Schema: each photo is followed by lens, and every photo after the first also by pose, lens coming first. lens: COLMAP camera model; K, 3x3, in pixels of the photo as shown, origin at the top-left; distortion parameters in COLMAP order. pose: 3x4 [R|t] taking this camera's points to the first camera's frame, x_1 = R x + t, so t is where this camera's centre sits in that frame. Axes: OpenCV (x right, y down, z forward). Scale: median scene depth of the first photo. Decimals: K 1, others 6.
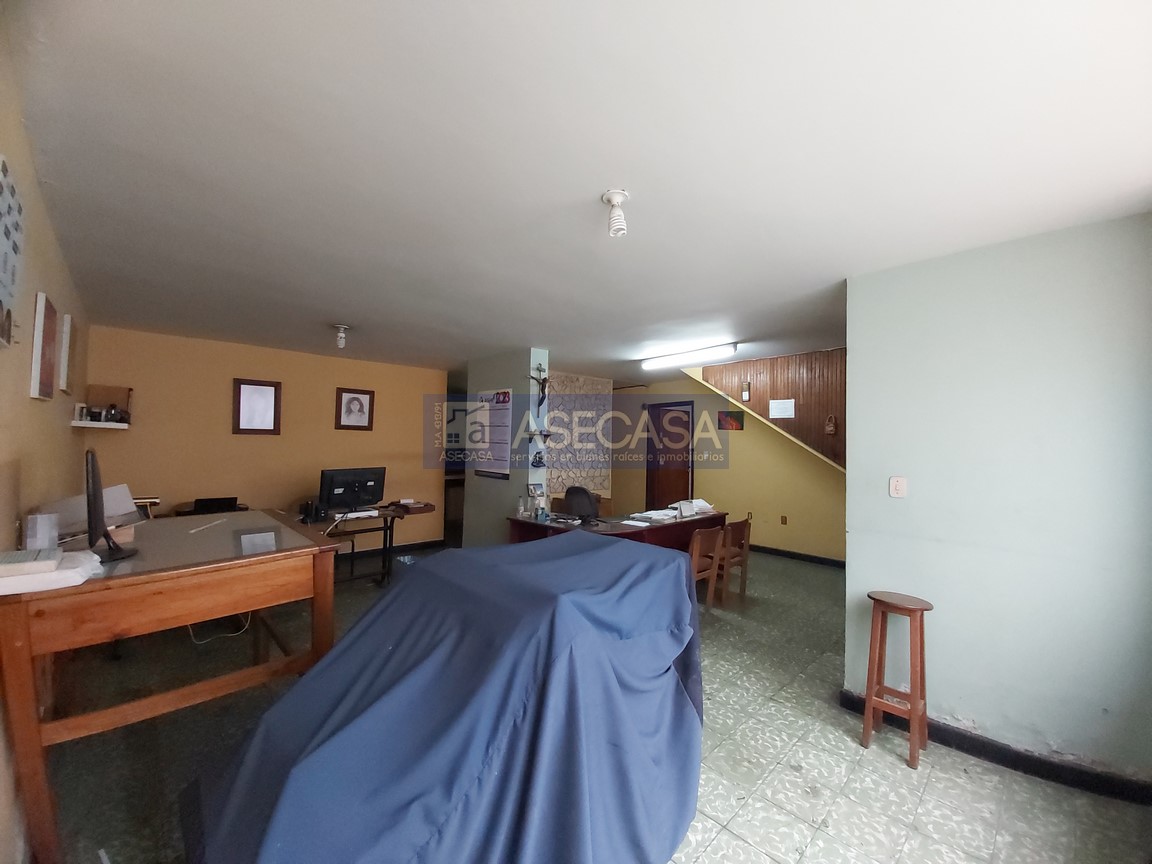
lens RADIAL K [[447.7, 0, 583.4], [0, 447.7, 431.5], [0, 0, 1]] dist [-0.002956, -0.000580]
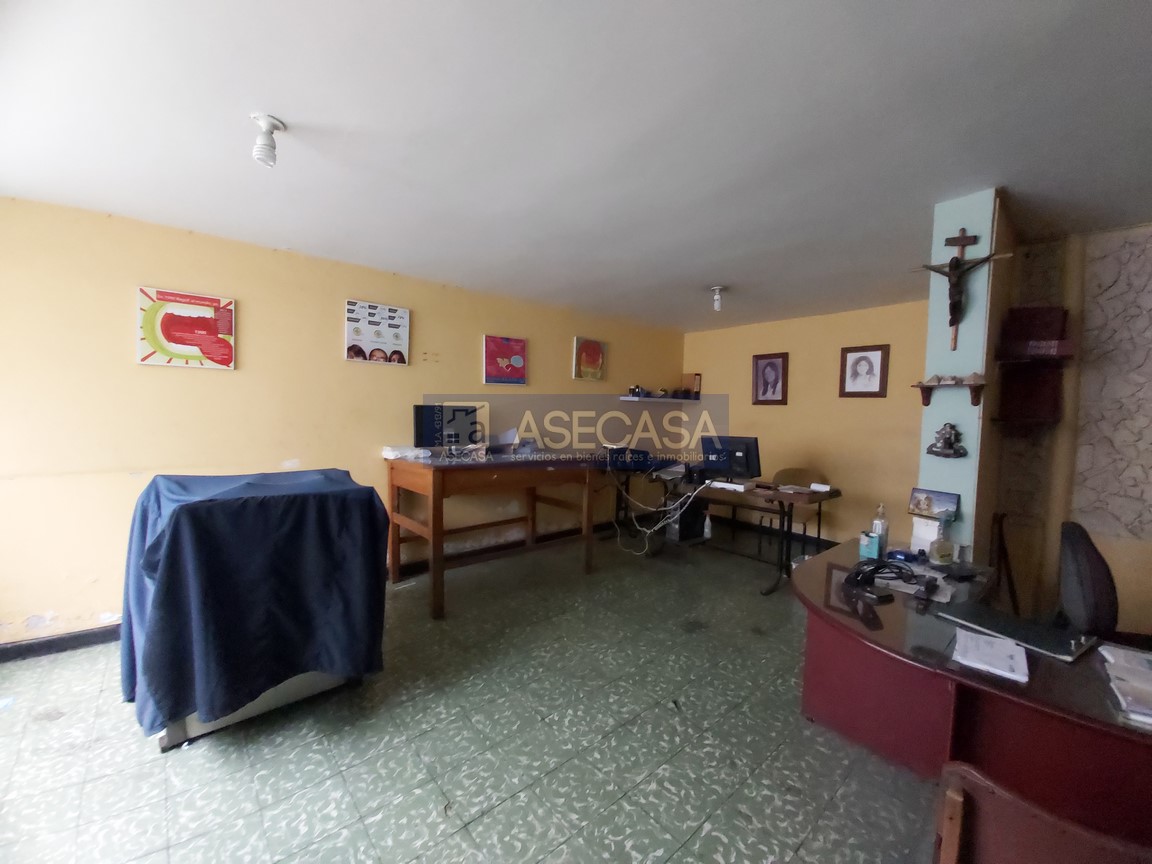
lens RADIAL K [[447.7, 0, 583.1], [0, 447.7, 430.6], [0, 0, 1]] dist [-0.002956, -0.000580]
pose [[-0.061439, 0.028402, -0.997707, 0.328440], [0.005041, 0.999591, 0.028146, 0.031727], [0.998098, -0.003300, -0.061557, 0.561401]]
